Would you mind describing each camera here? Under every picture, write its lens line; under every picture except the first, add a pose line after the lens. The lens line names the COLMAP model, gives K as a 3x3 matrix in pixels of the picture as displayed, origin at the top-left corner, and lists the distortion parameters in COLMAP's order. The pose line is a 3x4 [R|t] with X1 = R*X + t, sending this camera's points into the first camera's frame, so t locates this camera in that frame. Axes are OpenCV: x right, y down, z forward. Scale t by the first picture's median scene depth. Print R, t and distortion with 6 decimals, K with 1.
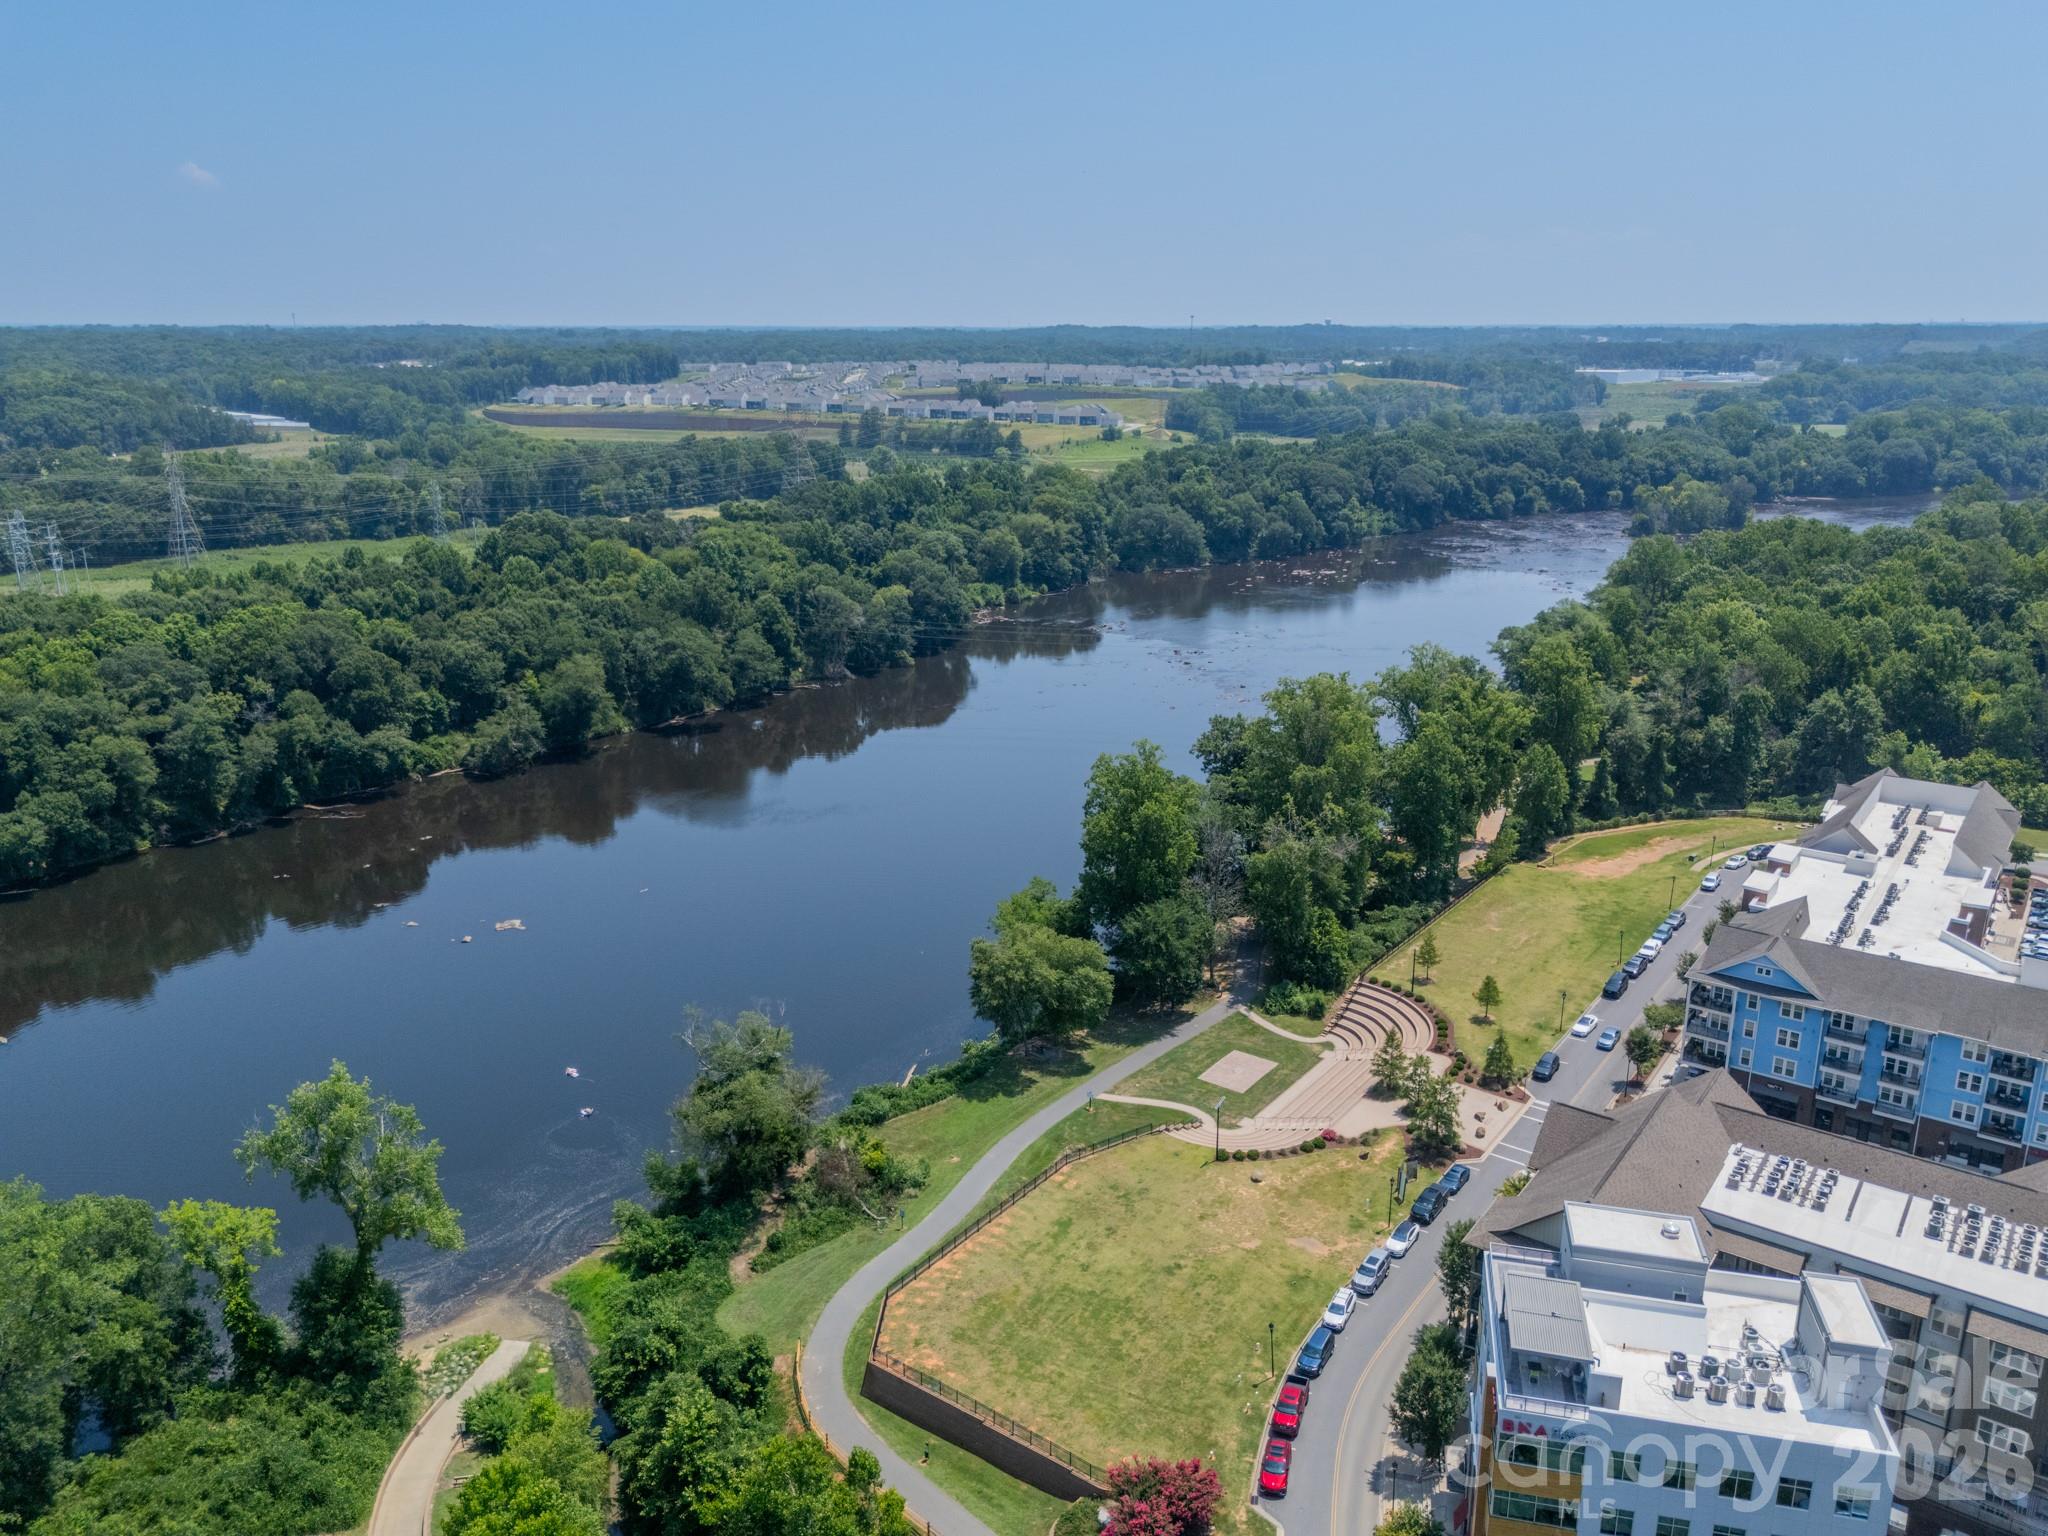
lens RADIAL K [[1496.8, 0, 1024.0], [0, 1496.8, 768.0], [0, 0, 1]] dist [0.067316, -0.073947]
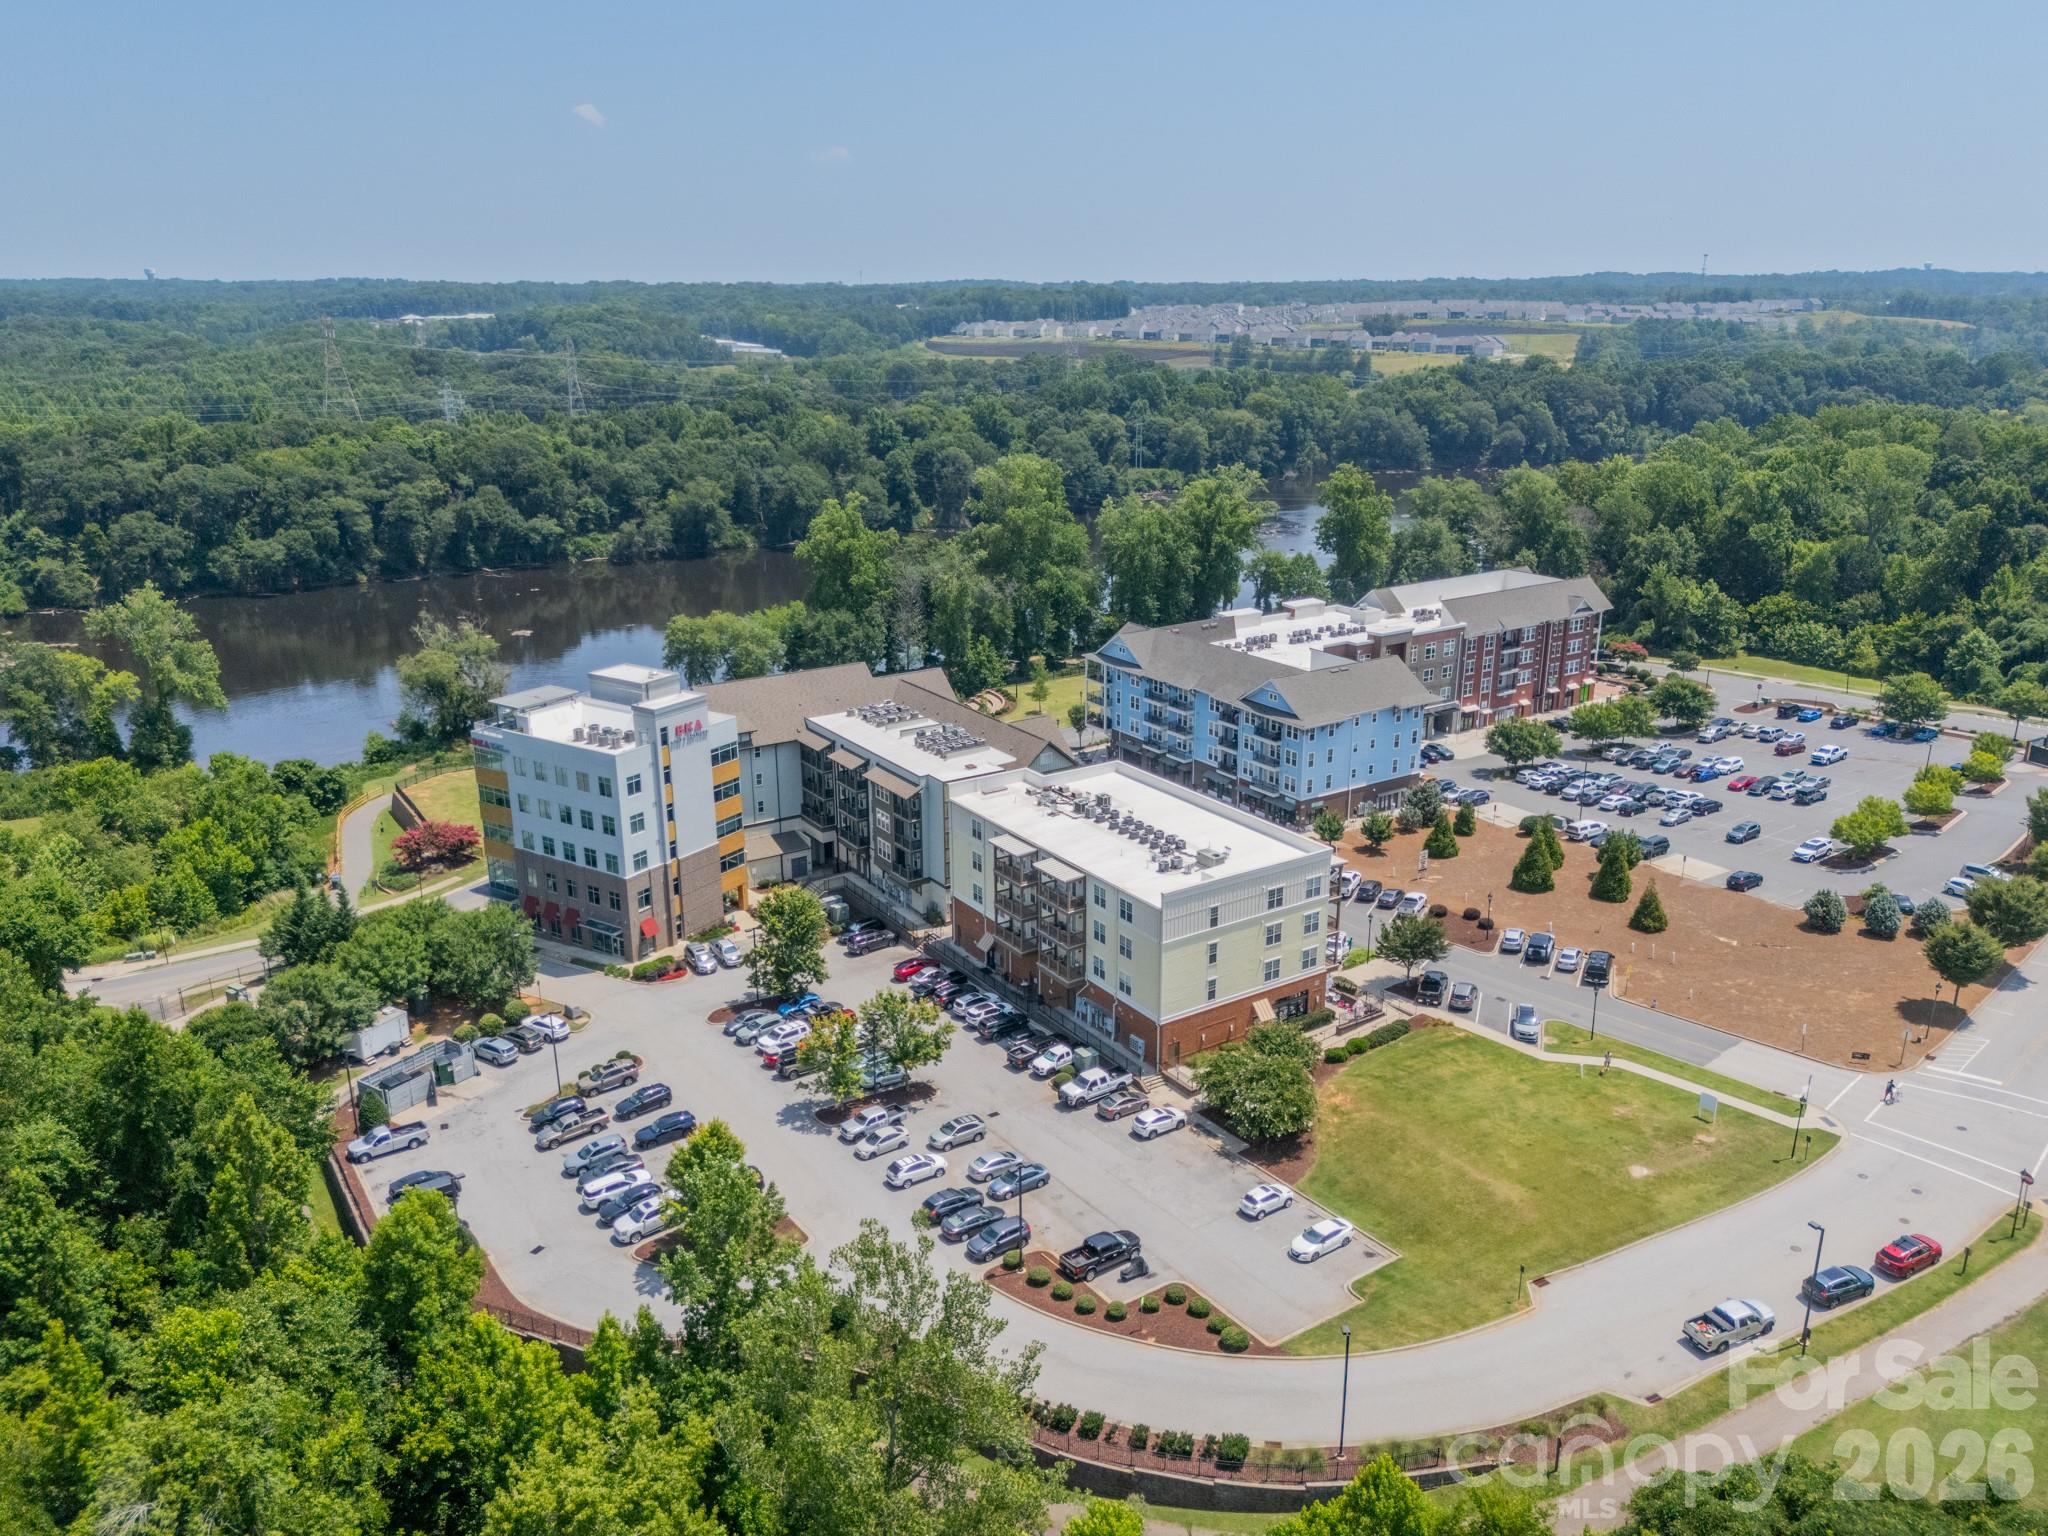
lens RADIAL K [[1496.8, 0, 1024.0], [0, 1496.8, 768.0], [0, 0, 1]] dist [0.067316, -0.073947]
pose [[0.939075, 0.101988, -0.328231, 0.402506], [-0.093507, 0.994751, 0.041564, 0.090911], [0.330747, -0.008340, 0.943682, -0.116150]]
